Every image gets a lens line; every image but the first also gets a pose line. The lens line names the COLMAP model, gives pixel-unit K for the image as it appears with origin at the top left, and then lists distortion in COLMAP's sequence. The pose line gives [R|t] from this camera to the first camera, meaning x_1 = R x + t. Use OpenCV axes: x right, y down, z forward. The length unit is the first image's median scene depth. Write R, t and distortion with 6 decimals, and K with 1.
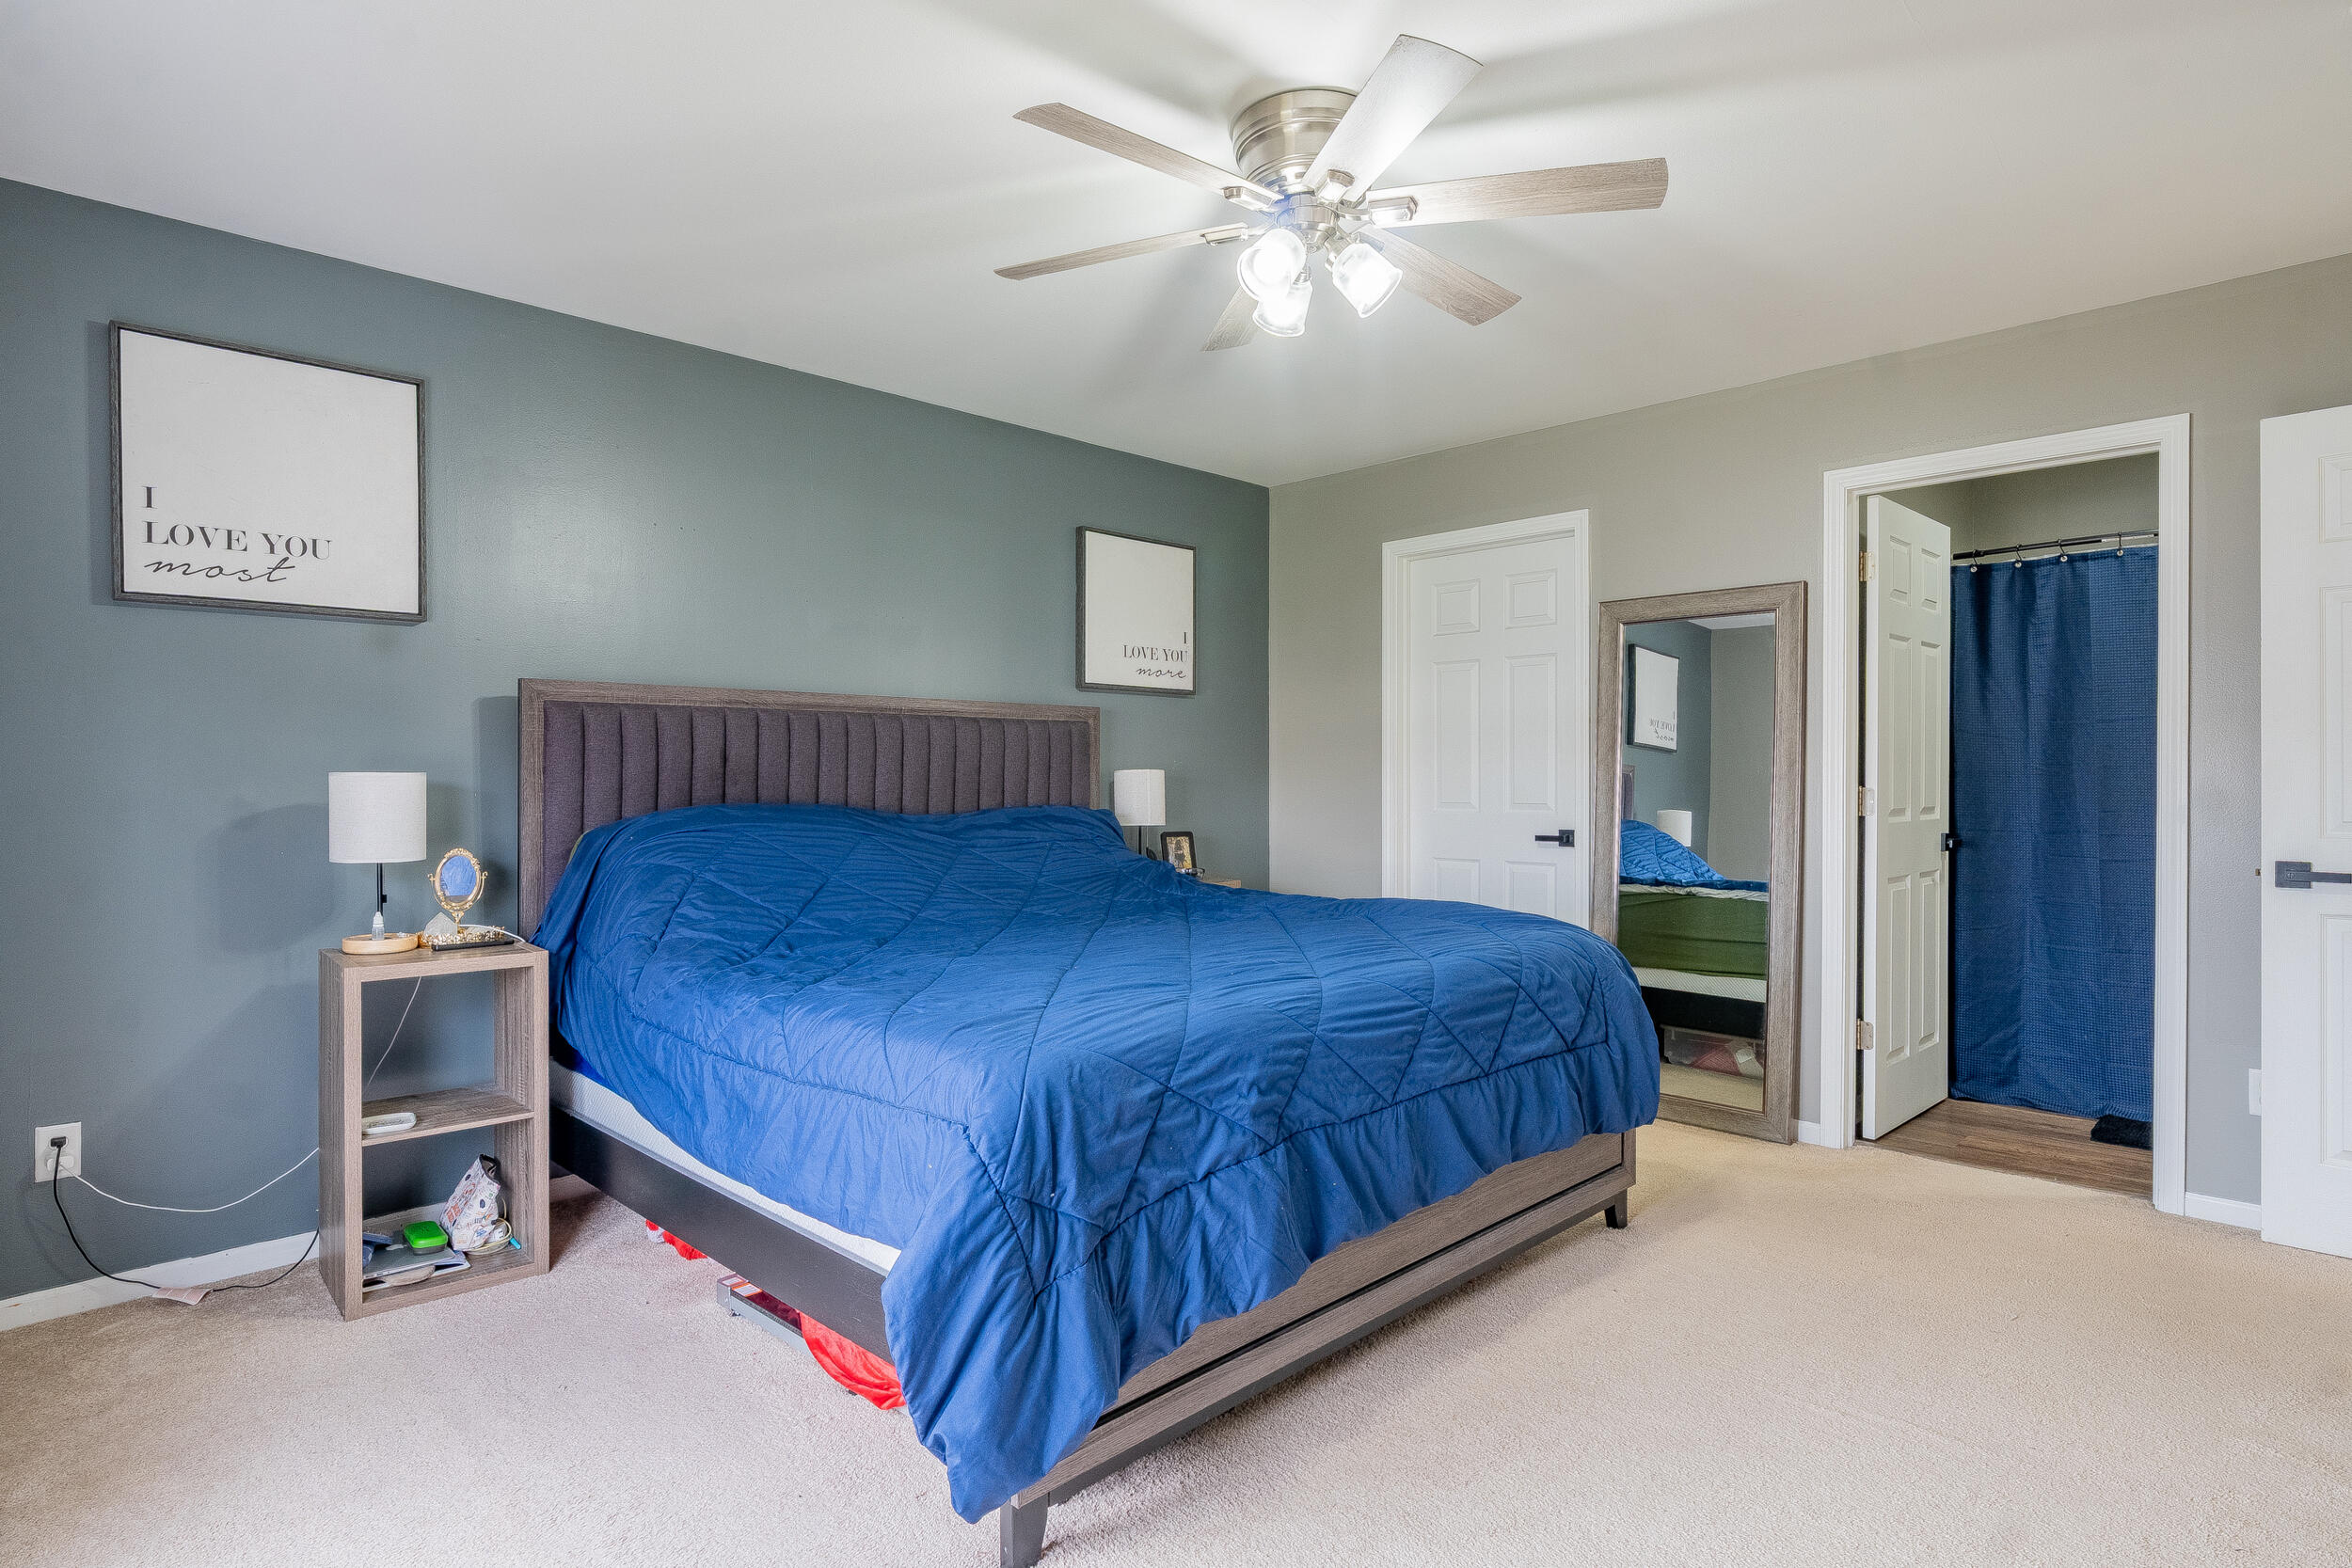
lens RADIAL K [[1261.1, 0, 1179.5], [0, 1261.1, 796.8], [0, 0, 1]] dist [-0.004898, -0.000892]
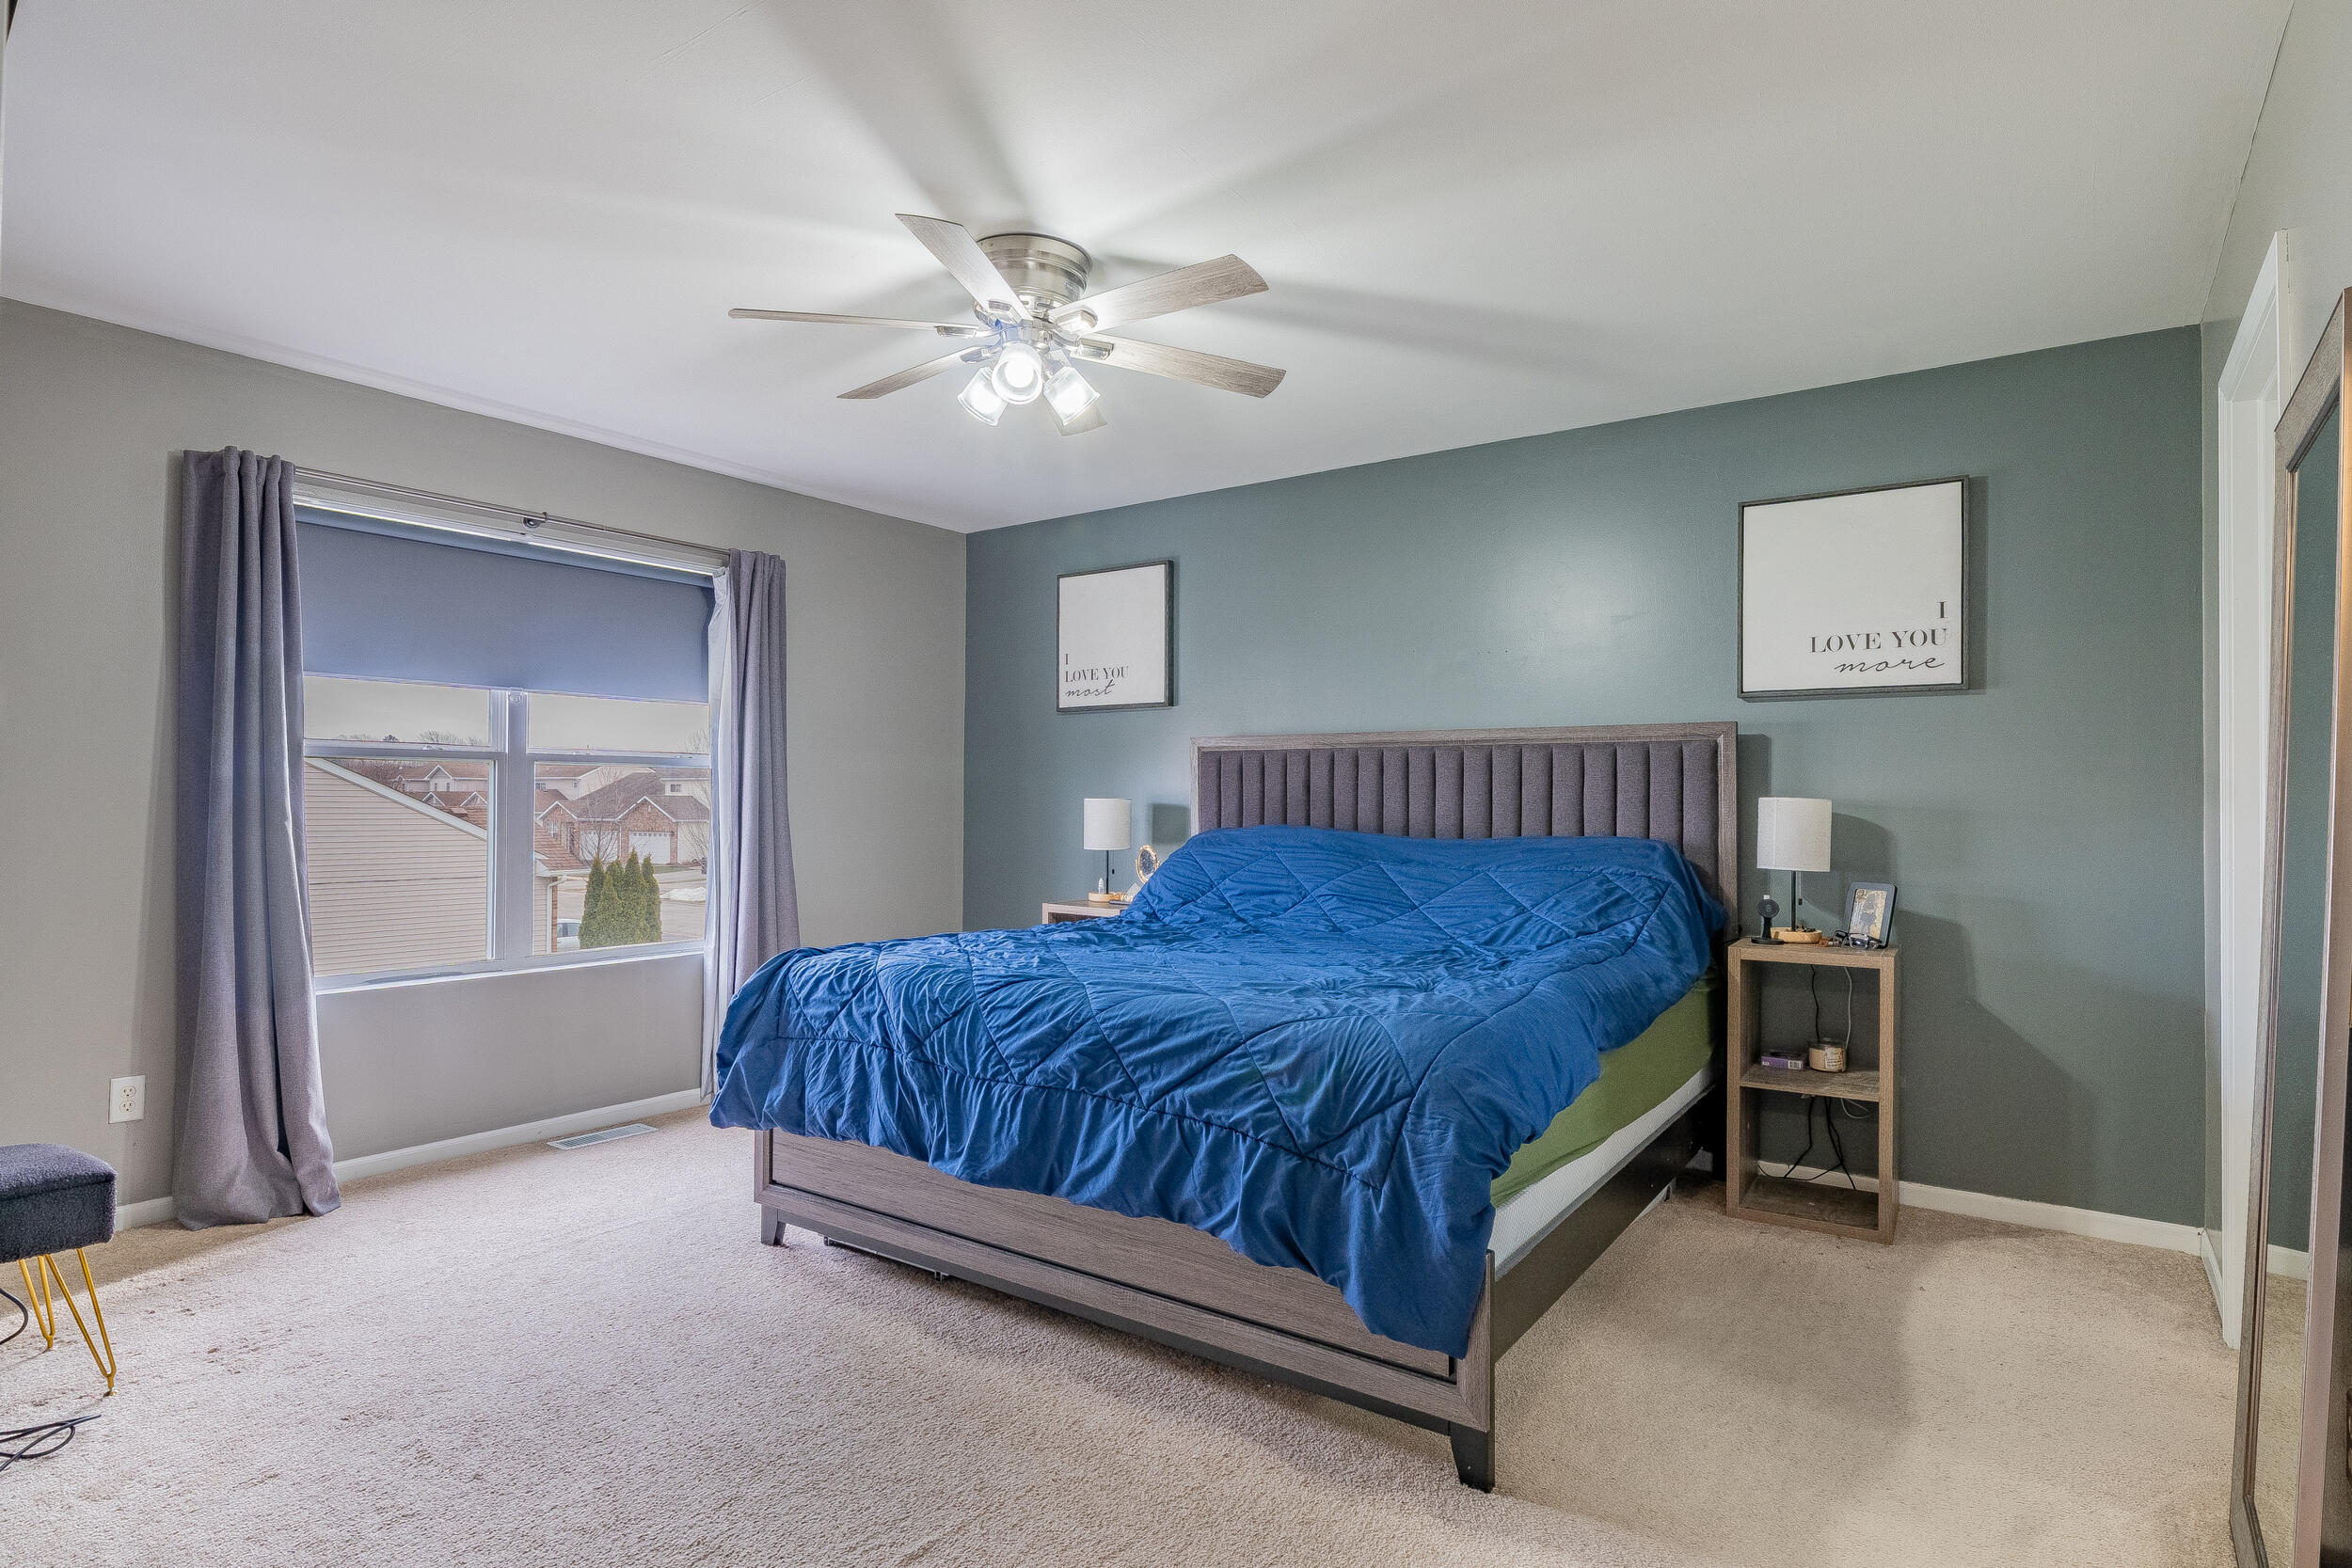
lens RADIAL K [[1261.1, 0, 1179.5], [0, 1261.1, 796.8], [0, 0, 1]] dist [-0.004898, -0.000892]
pose [[0.157684, -0.007653, -0.987460, 0.784100], [-0.027429, 0.999550, -0.012127, -0.002643], [0.987109, 0.028998, 0.157403, 0.591911]]
